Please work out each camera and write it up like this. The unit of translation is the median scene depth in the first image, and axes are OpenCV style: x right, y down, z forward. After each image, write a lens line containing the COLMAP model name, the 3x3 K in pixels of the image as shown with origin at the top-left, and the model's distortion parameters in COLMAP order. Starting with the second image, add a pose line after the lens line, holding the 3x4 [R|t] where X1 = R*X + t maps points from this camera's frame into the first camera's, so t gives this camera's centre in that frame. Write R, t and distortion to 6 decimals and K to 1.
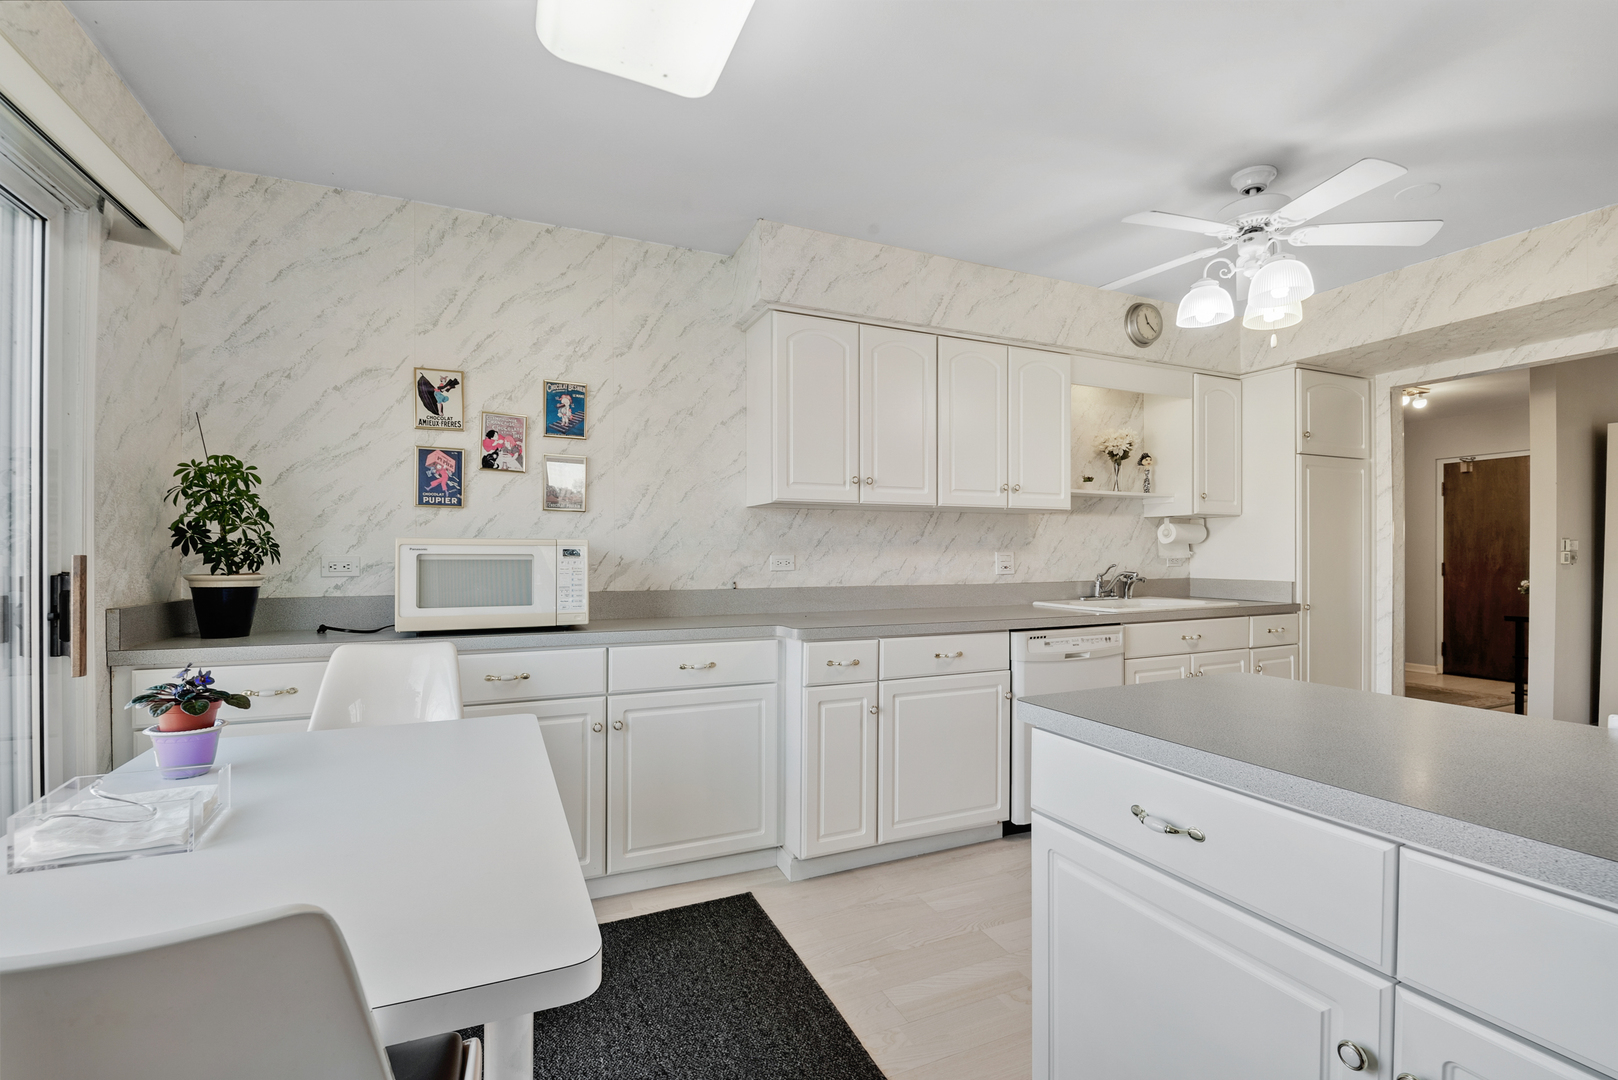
lens RADIAL K [[711.7, 0, 812.9], [0, 711.7, 552.4], [0, 0, 1]] dist [-0.000237, -0.007028]
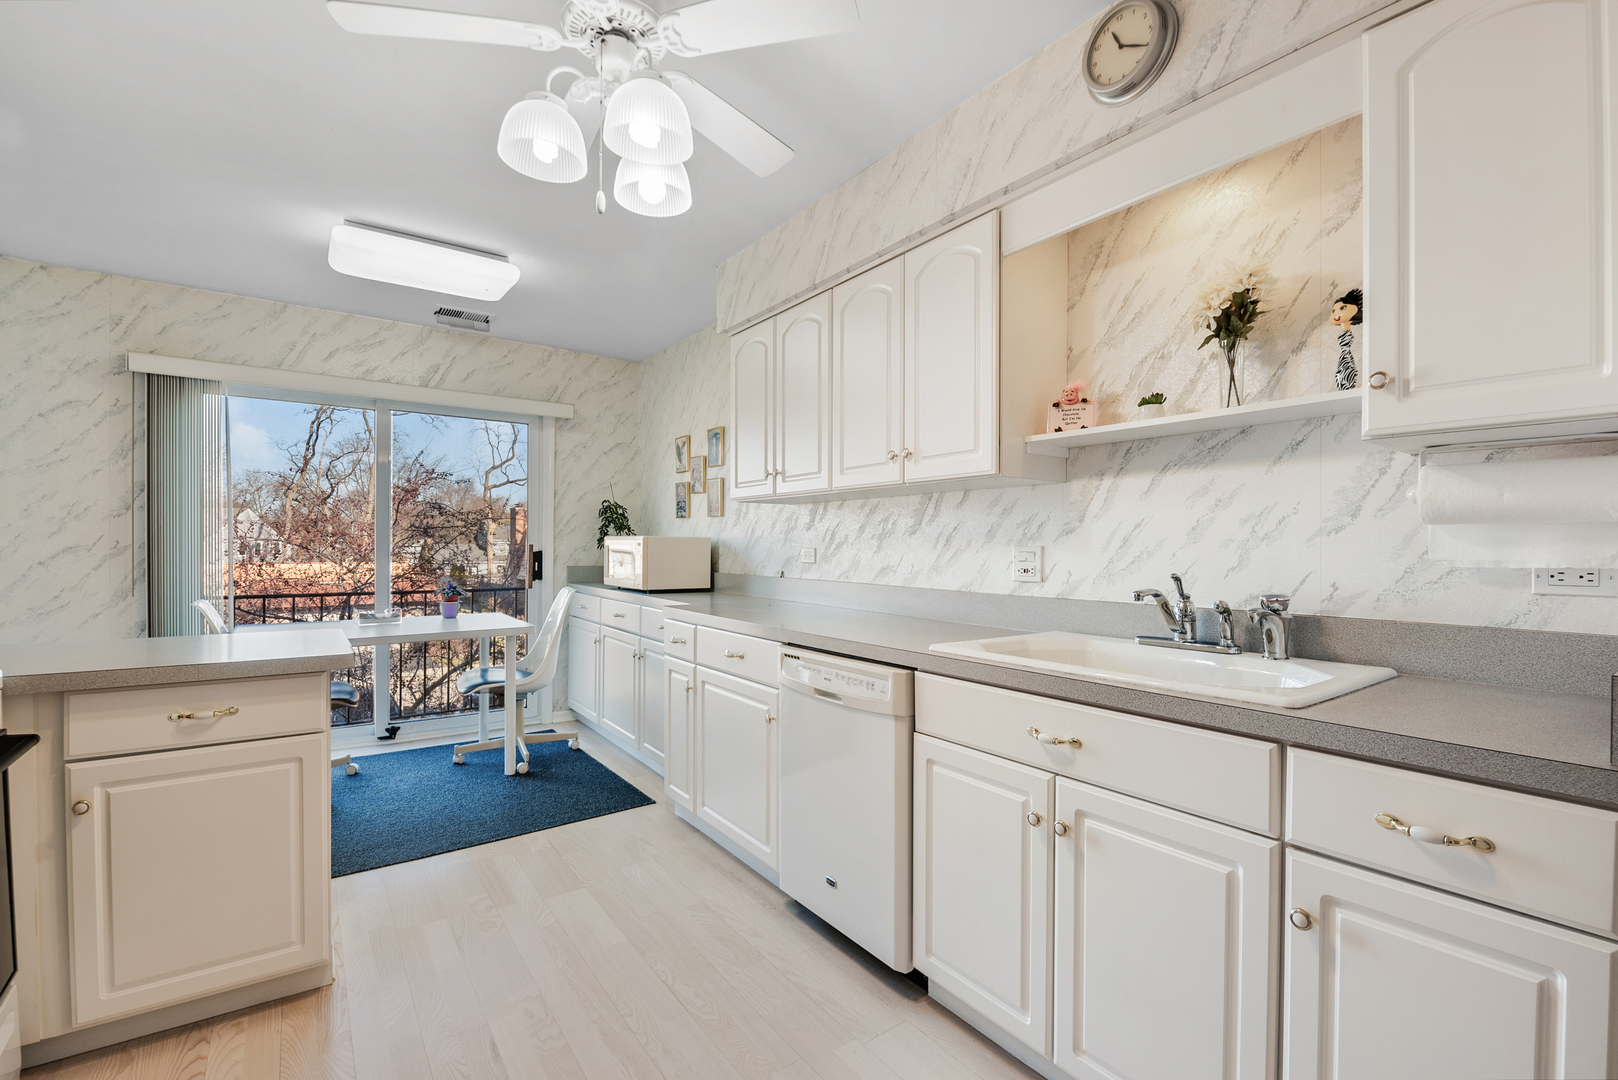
lens RADIAL K [[711.7, 0, 812.9], [0, 711.7, 552.4], [0, 0, 1]] dist [-0.000237, -0.007028]
pose [[0.194232, 0.010143, -0.980903, 1.042625], [-0.008414, 0.999927, 0.008674, 0.001089], [0.980920, 0.006568, 0.194303, 0.849610]]
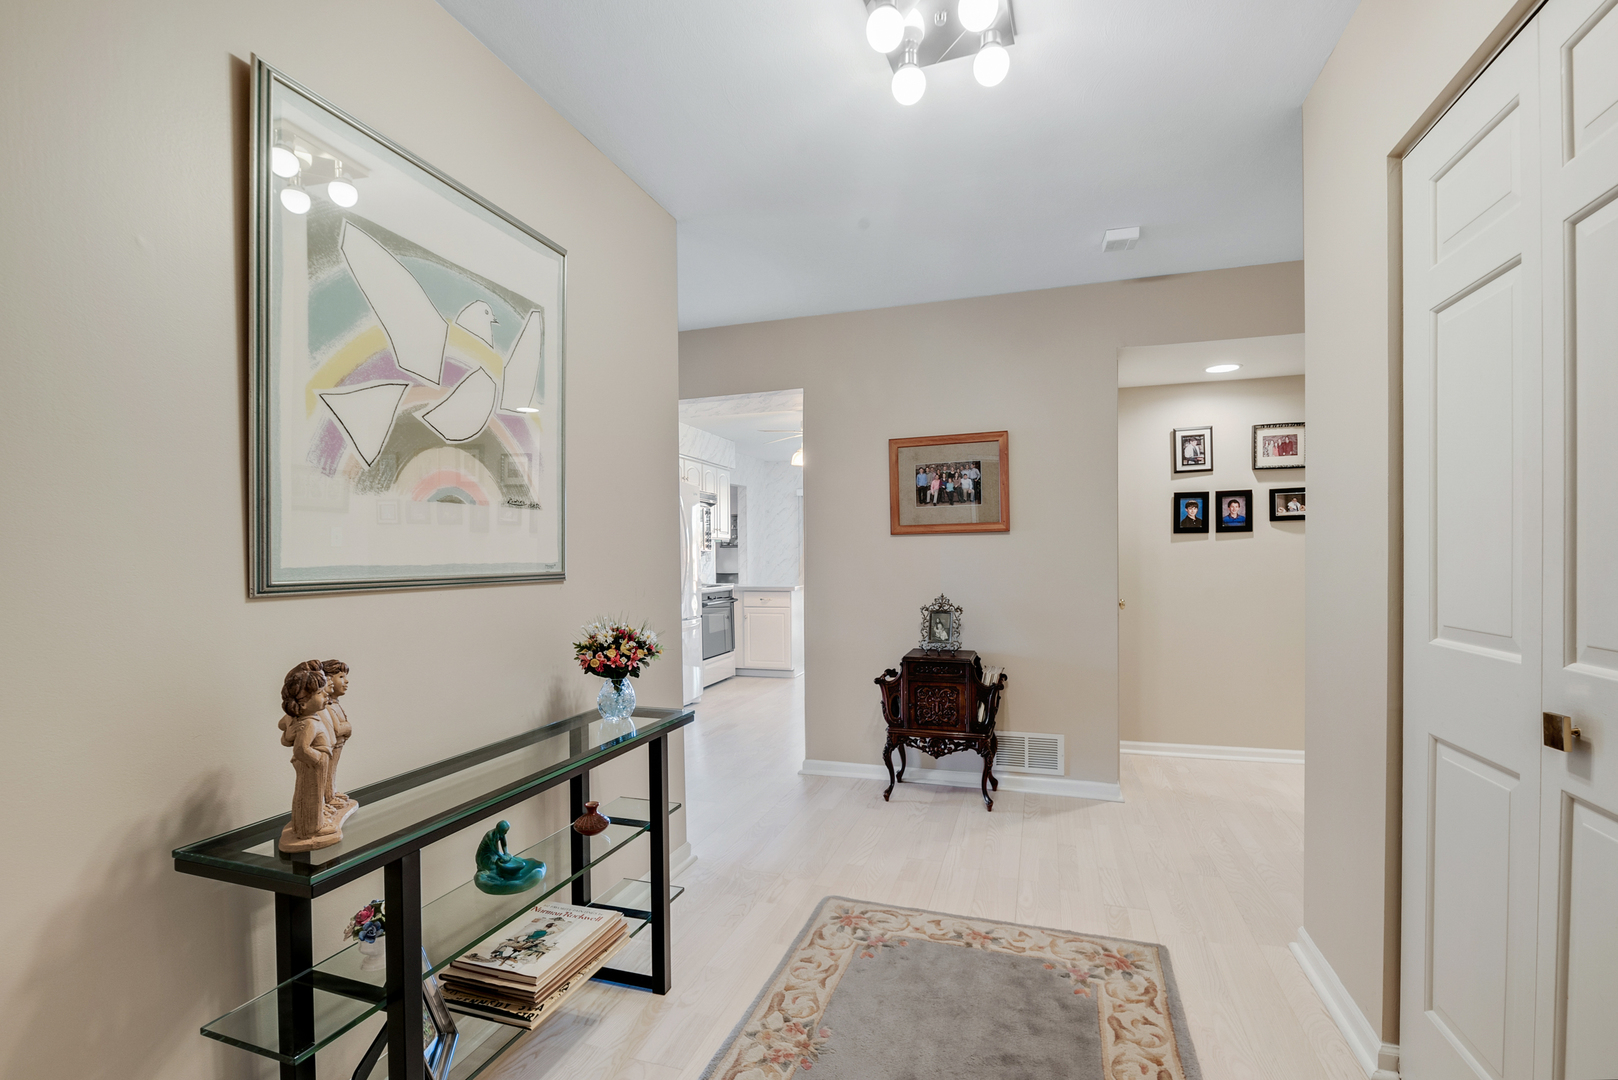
lens RADIAL K [[711.7, 0, 812.9], [0, 711.7, 552.4], [0, 0, 1]] dist [-0.000237, -0.007028]
pose [[-0.674092, 0.008760, -0.738596, 2.060388], [0.010134, 0.999945, 0.002611, -0.020725], [0.738578, -0.005725, -0.674143, 2.232730]]
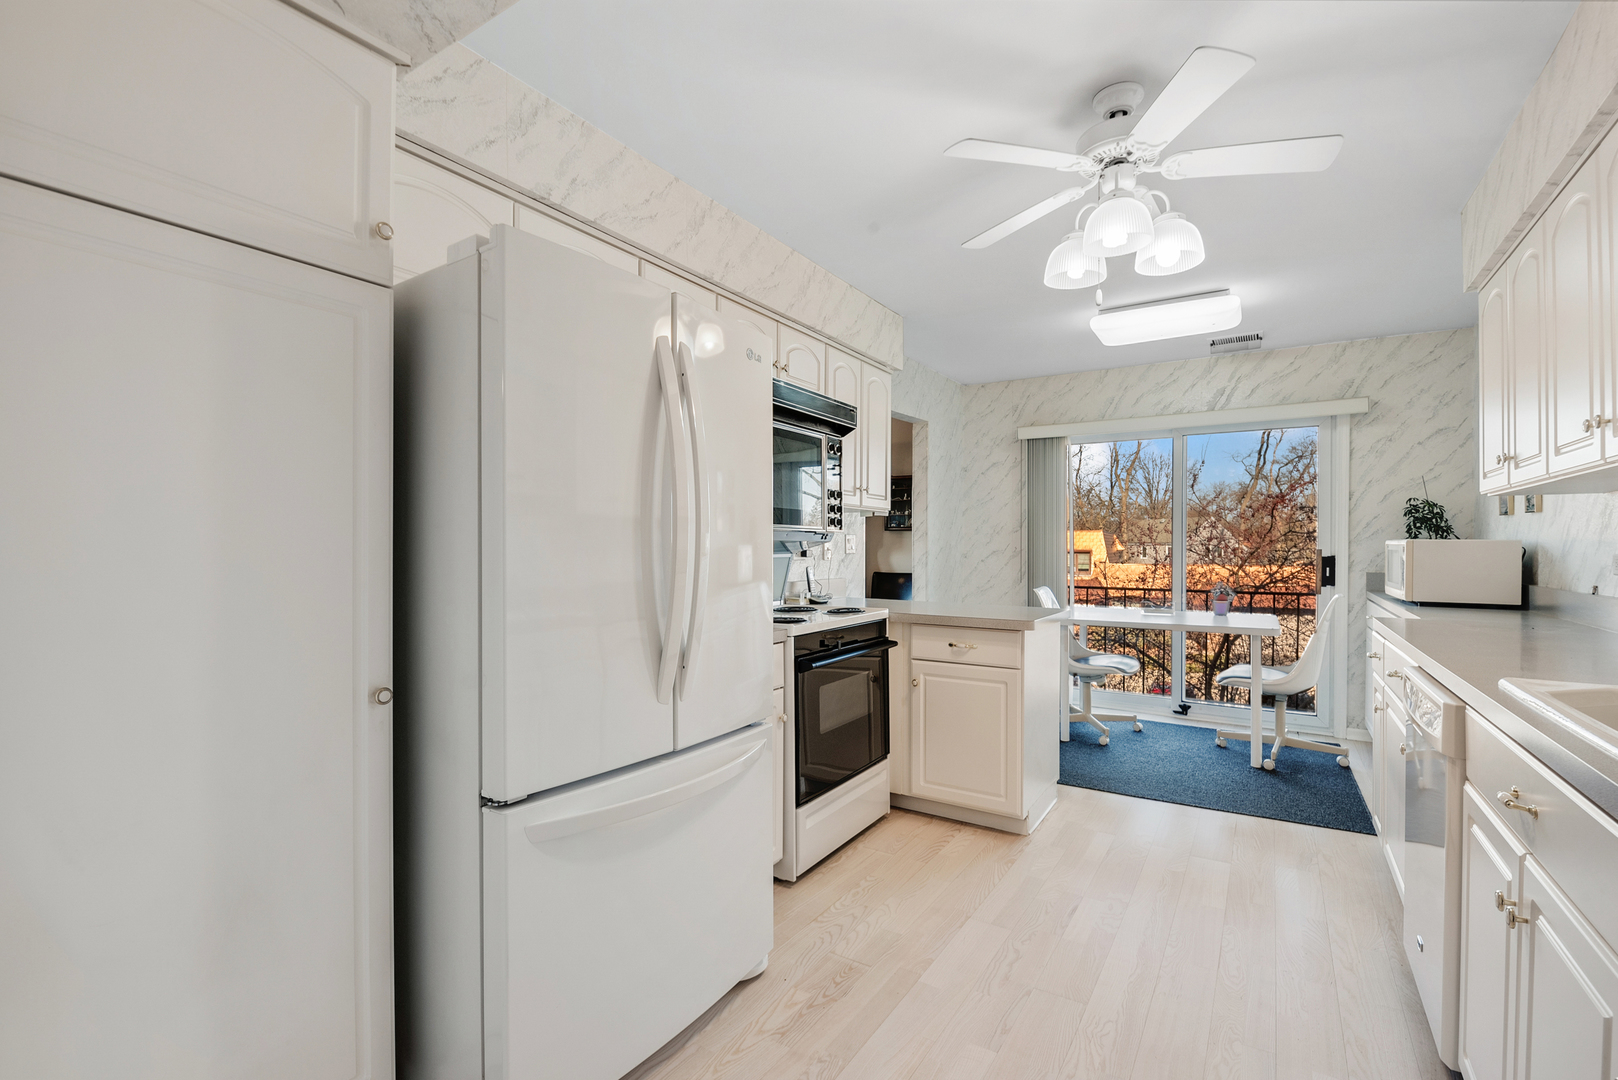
lens RADIAL K [[711.7, 0, 812.9], [0, 711.7, 552.4], [0, 0, 1]] dist [-0.000237, -0.007028]
pose [[-0.847982, 0.003452, -0.530014, 1.111922], [-0.002656, 0.999939, 0.010762, -0.003904], [0.530018, 0.010534, -0.847921, 1.240682]]
